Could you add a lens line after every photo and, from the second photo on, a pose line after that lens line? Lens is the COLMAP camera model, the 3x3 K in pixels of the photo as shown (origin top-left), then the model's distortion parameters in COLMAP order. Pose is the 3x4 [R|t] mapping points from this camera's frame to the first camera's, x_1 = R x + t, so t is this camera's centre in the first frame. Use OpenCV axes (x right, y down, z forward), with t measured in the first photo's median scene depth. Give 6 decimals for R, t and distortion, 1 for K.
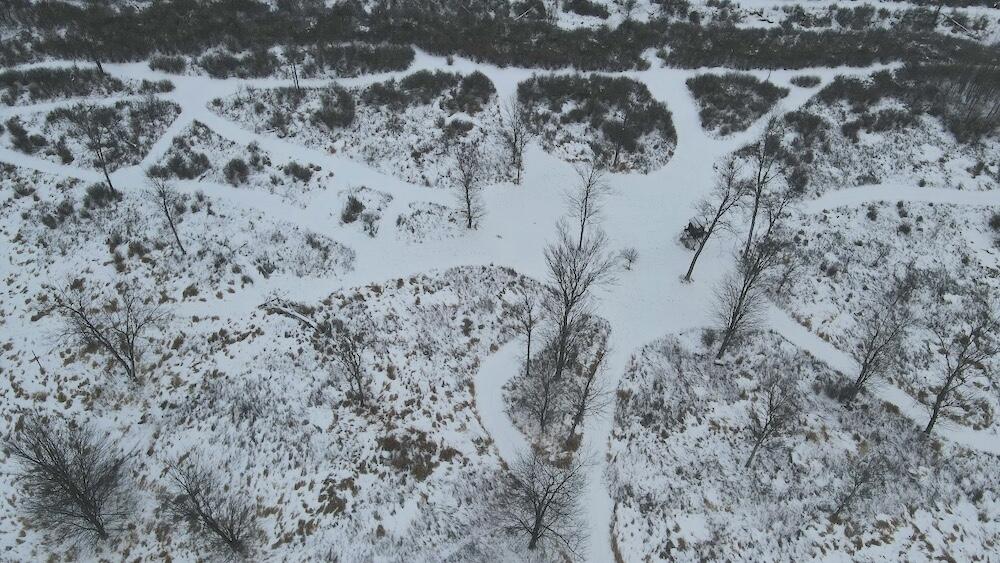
lens RADIAL K [[737.7, 0, 502.3], [0, 737.7, 284.7], [0, 0, 1]] dist [0.006754, 0.028263]
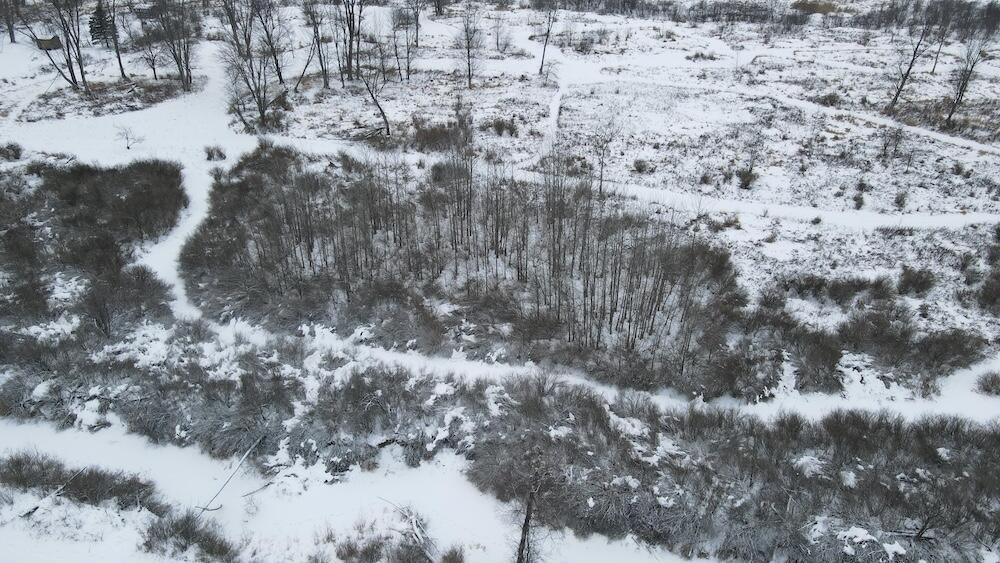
lens RADIAL K [[718.6, 0, 496.9], [0, 718.6, 311.5], [0, 0, 1]] dist [0.023780, 0.001839]
pose [[-0.977794, -0.133325, 0.161689, 0.878912], [0.128862, 0.225939, 0.965581, -0.988960], [-0.165267, 0.964975, -0.203741, 1.509518]]
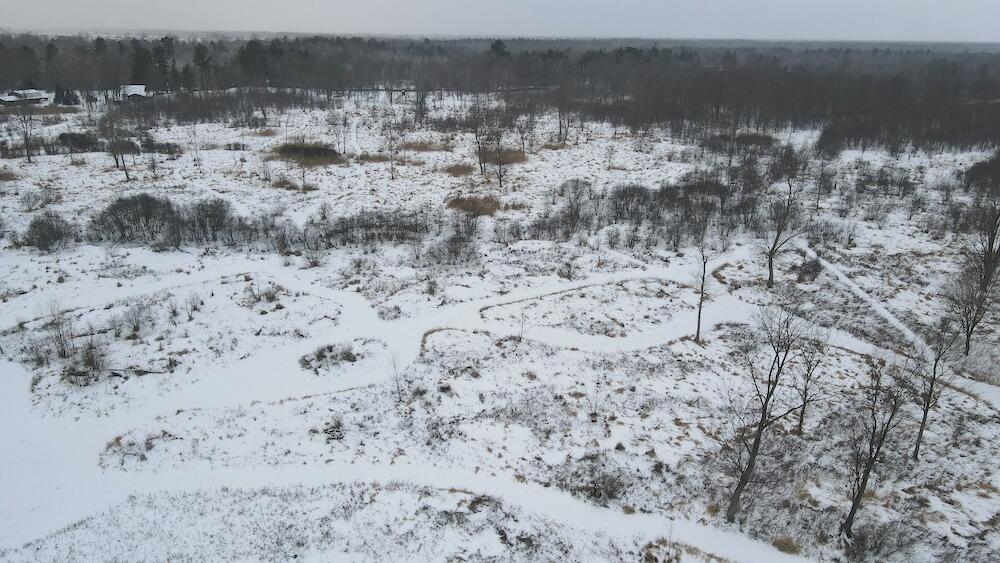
lens RADIAL K [[737.7, 0, 502.3], [0, 737.7, 284.7], [0, 0, 1]] dist [0.006754, 0.028263]
pose [[-0.965609, 0.048662, -0.255404, 0.793831], [-0.210274, 0.431596, 0.877217, -0.375250], [0.152919, 0.900754, -0.406520, 0.892205]]
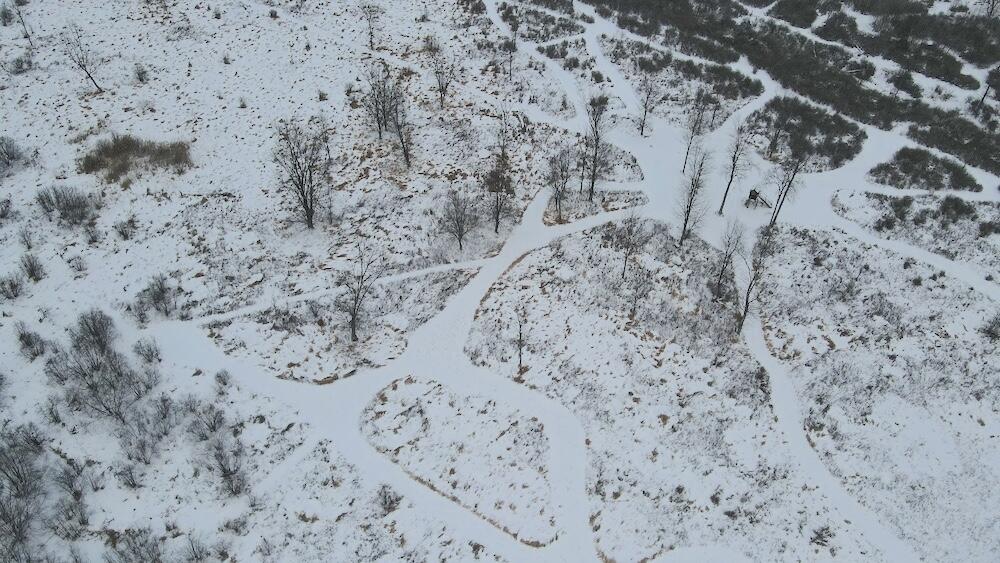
lens RADIAL K [[742.6, 0, 505.0], [0, 742.6, 281.8], [0, 0, 1]] dist [0.011689, 0.005779]
pose [[0.625700, 0.503812, -0.595544, 0.922990], [-0.561150, 0.821027, 0.105000, 0.185608], [0.541858, 0.268491, 0.796431, -0.337891]]
